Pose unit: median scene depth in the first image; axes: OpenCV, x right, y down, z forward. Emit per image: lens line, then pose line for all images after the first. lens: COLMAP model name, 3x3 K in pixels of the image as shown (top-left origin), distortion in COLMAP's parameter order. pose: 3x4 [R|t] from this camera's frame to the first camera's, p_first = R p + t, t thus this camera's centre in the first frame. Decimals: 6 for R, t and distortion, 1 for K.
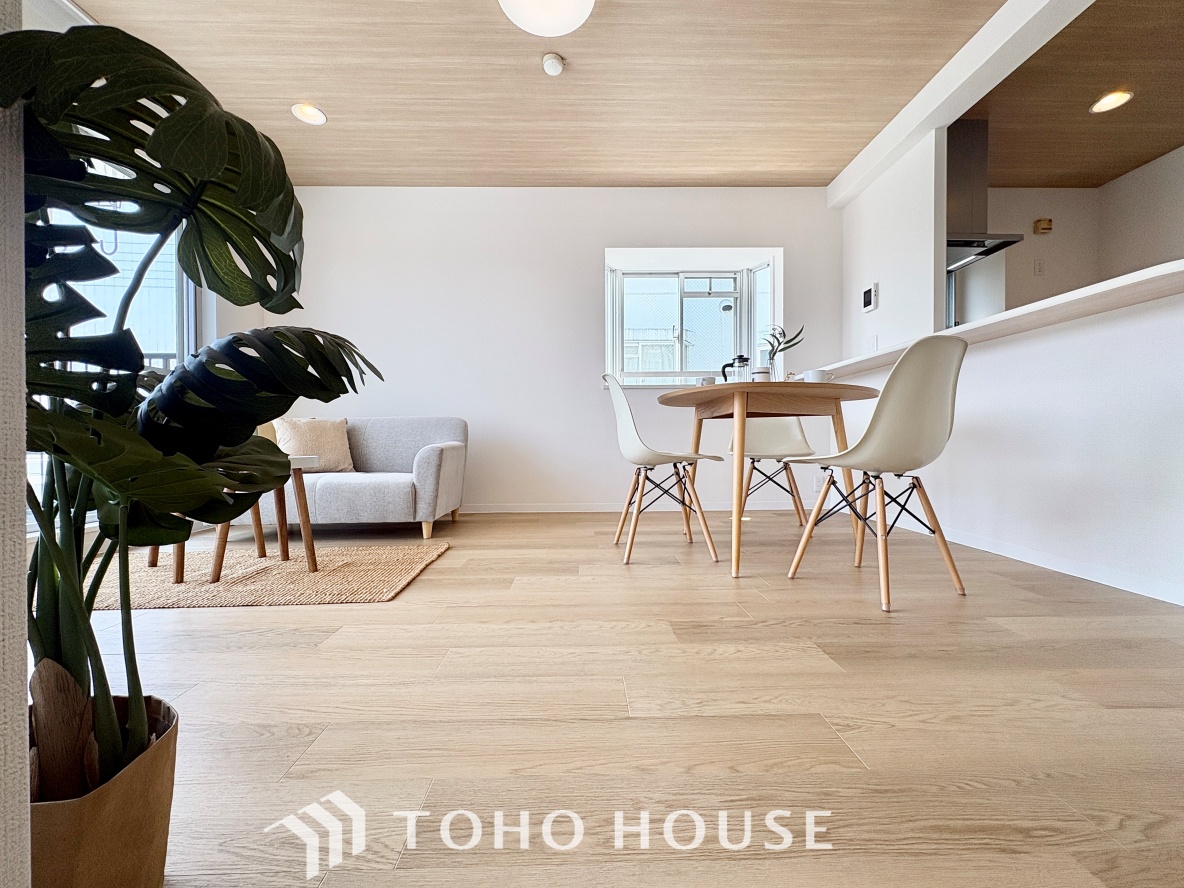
lens RADIAL K [[472.0, 0, 588.2], [0, 472.0, 444.9], [0, 0, 1]] dist [0.001009, -0.000505]
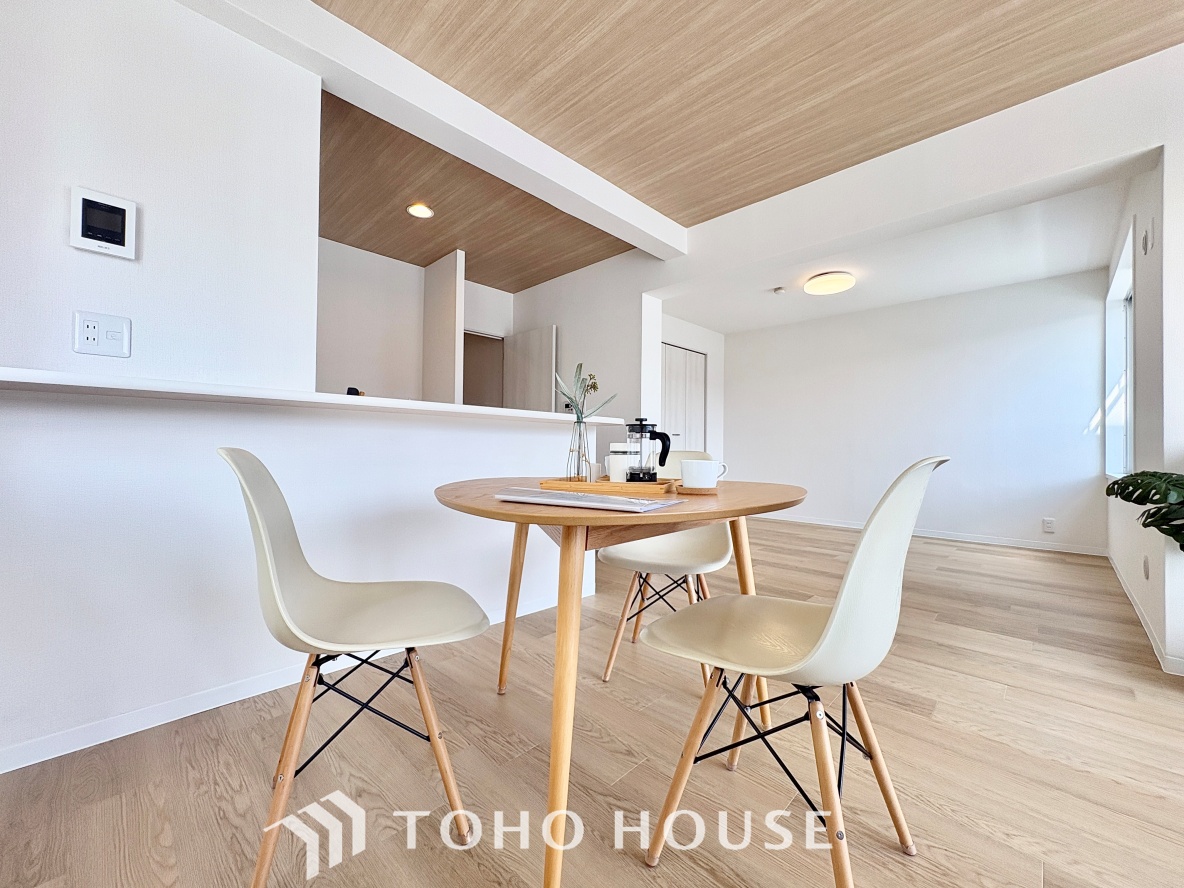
lens RADIAL K [[472.0, 0, 586.9], [0, 472.0, 443.3], [0, 0, 1]] dist [0.001009, -0.000505]
pose [[-0.700967, 0.004745, 0.713178, -0.032834], [-0.001925, 0.999962, -0.008545, -0.149444], [-0.713191, -0.007362, -0.700931, 1.396789]]
